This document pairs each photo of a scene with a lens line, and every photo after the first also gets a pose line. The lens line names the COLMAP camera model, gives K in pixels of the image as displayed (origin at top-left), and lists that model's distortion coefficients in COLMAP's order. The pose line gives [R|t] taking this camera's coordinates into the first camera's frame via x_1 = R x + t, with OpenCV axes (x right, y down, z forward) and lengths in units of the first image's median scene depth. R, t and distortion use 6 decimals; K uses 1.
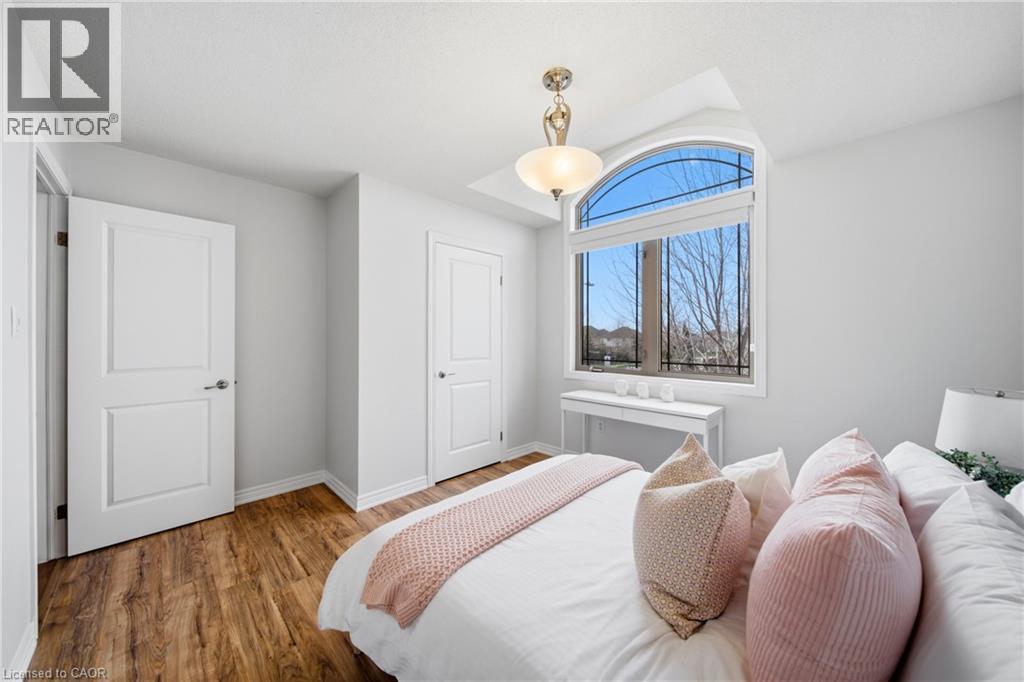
lens RADIAL K [[363.2, 0, 497.6], [0, 363.2, 337.4], [0, 0, 1]] dist [-0.000212, -0.000040]
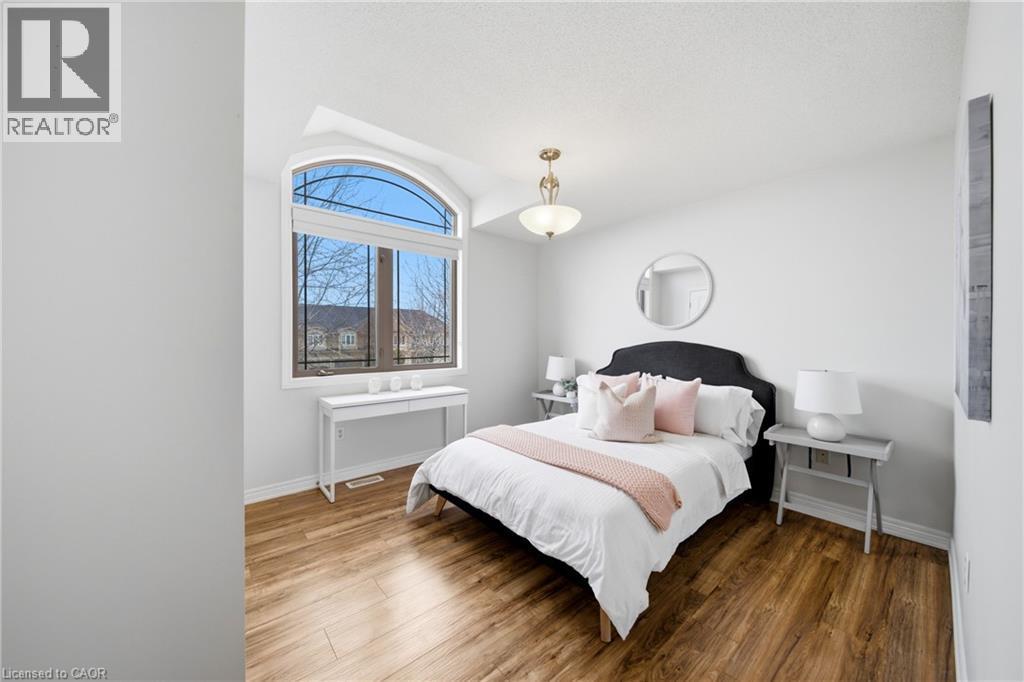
lens RADIAL K [[363.2, 0, 497.6], [0, 363.2, 337.4], [0, 0, 1]] dist [-0.000212, -0.000040]
pose [[0.076617, -0.001434, 0.997060, -0.747093], [-0.005010, 0.999986, 0.001823, -0.001686], [-0.997048, -0.005135, 0.076608, 0.668755]]
